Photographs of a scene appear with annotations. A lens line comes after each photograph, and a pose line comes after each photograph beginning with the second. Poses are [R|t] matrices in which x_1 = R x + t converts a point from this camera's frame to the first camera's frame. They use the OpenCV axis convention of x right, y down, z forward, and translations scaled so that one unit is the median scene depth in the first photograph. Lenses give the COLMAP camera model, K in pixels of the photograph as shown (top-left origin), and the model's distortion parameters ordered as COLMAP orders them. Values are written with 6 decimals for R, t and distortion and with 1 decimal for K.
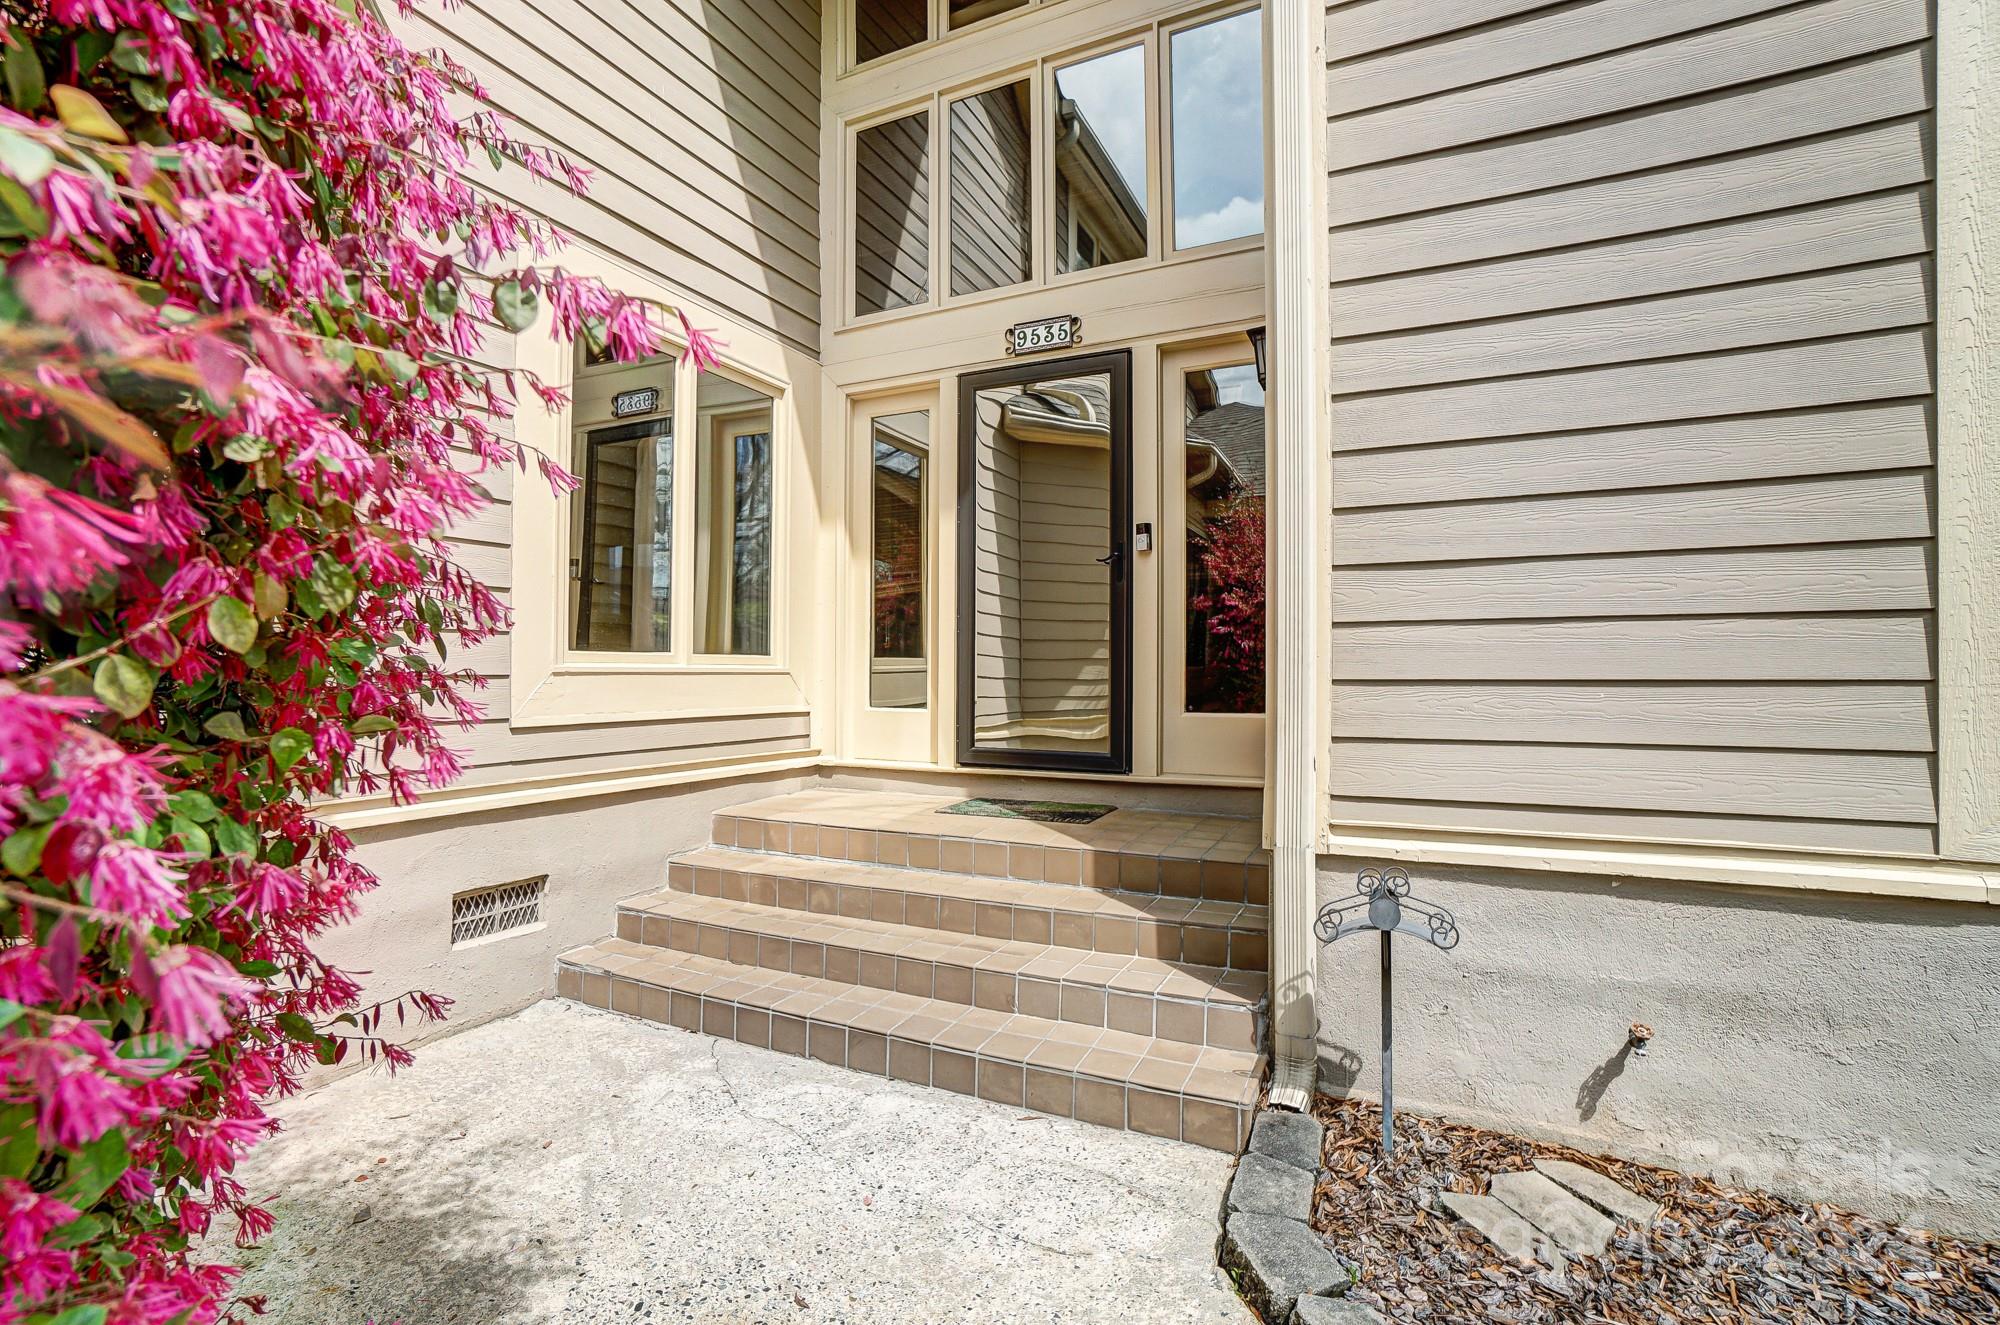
lens RADIAL K [[915.0, 0, 1000.0], [0, 915.0, 662.5], [0, 0, 1]] dist [-0.026477, 0.000248]
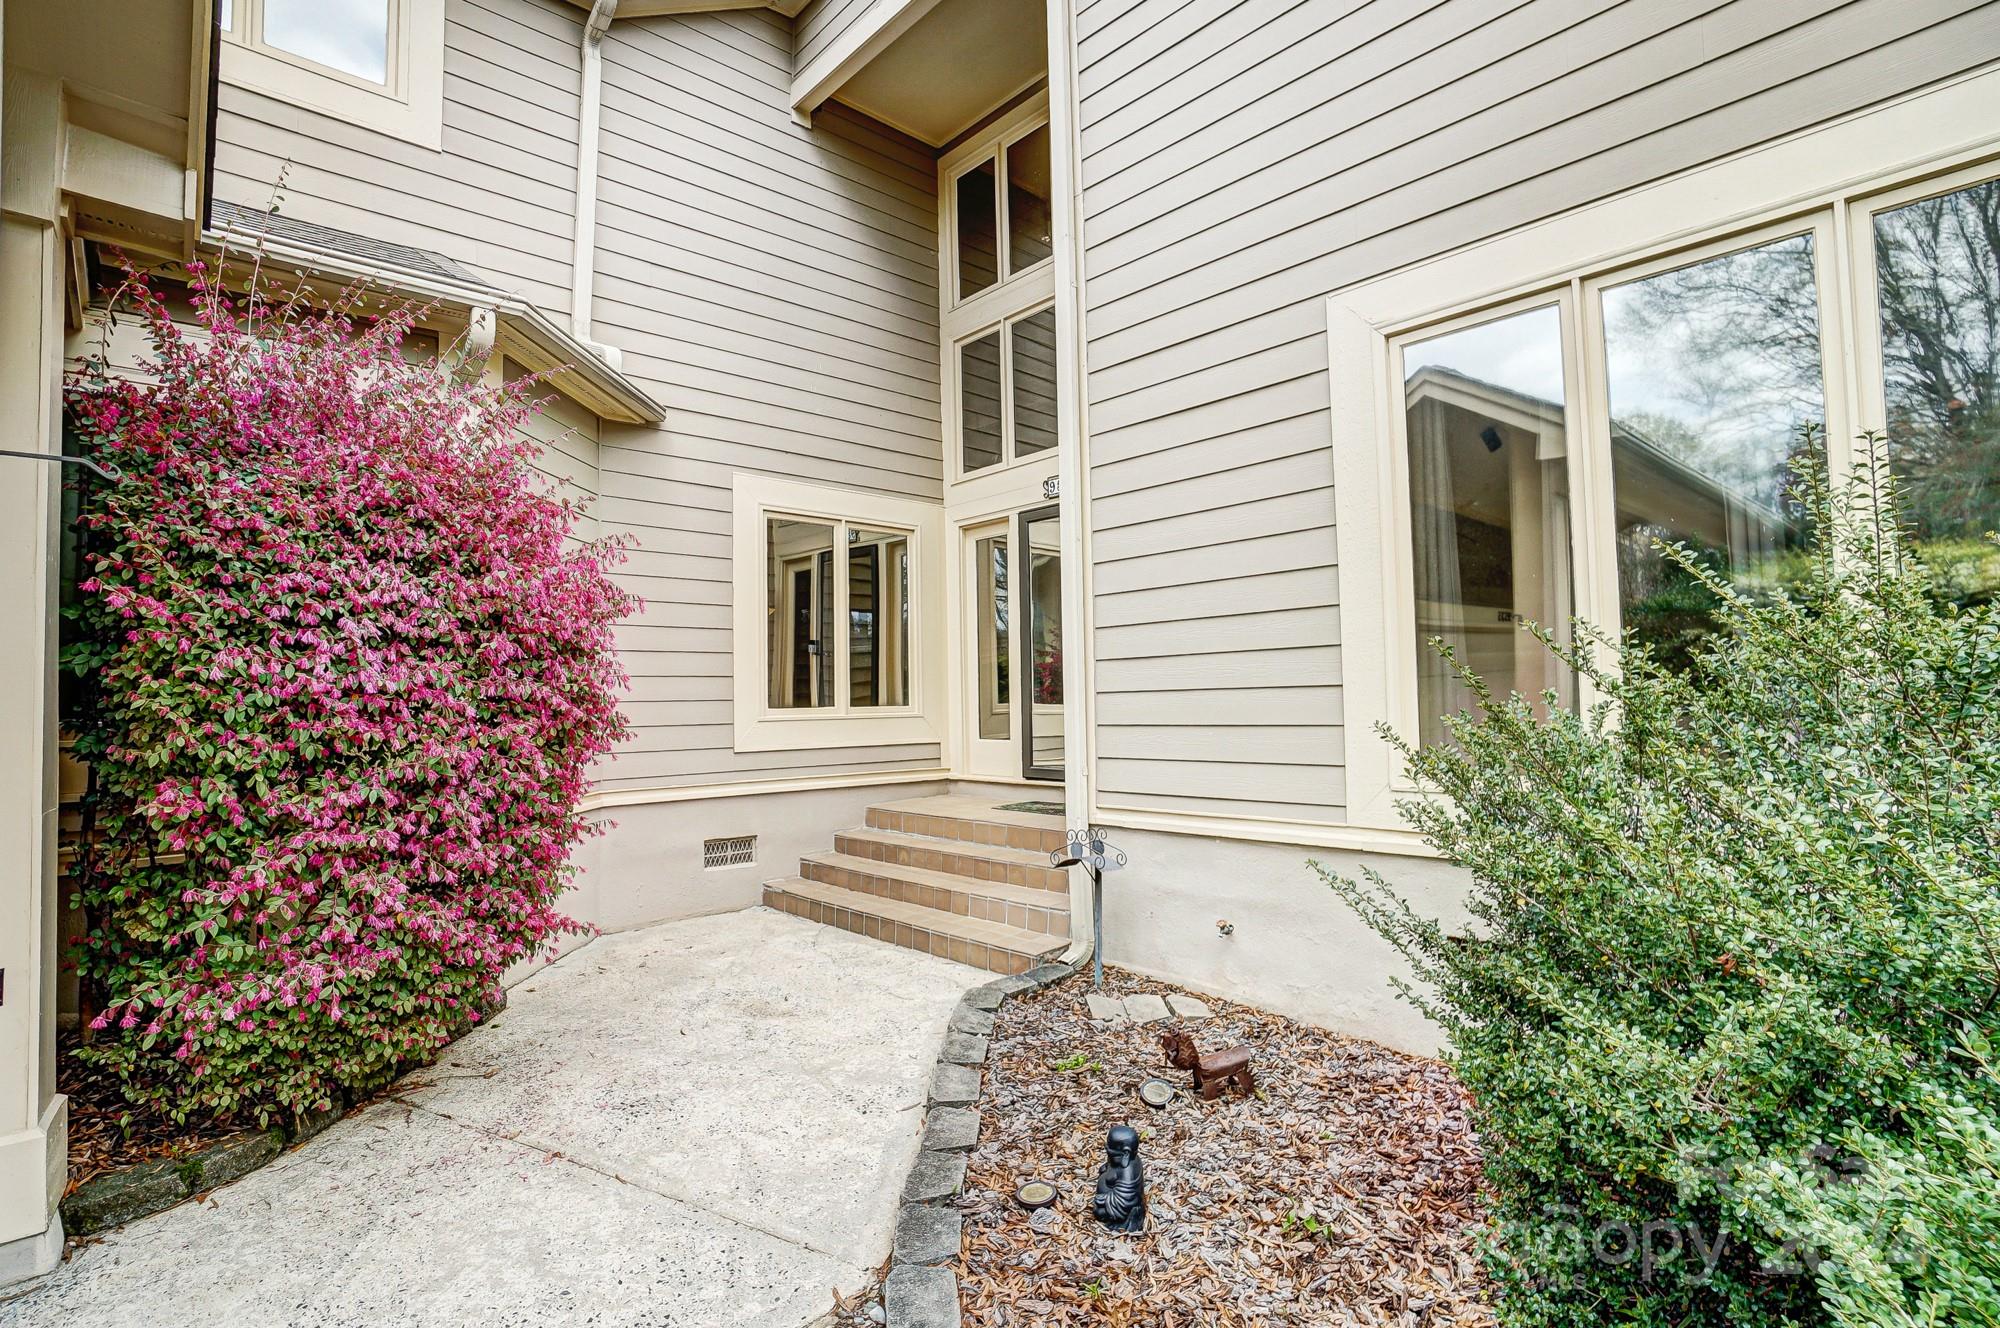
lens RADIAL K [[915.0, 0, 1000.0], [0, 915.0, 664.0], [0, 0, 1]] dist [-0.026477, 0.000248]
pose [[0.940390, -0.032372, -0.338553, 0.570461], [0.023621, 0.999273, -0.029938, -0.037610], [0.339276, 0.020157, 0.940471, -0.530815]]
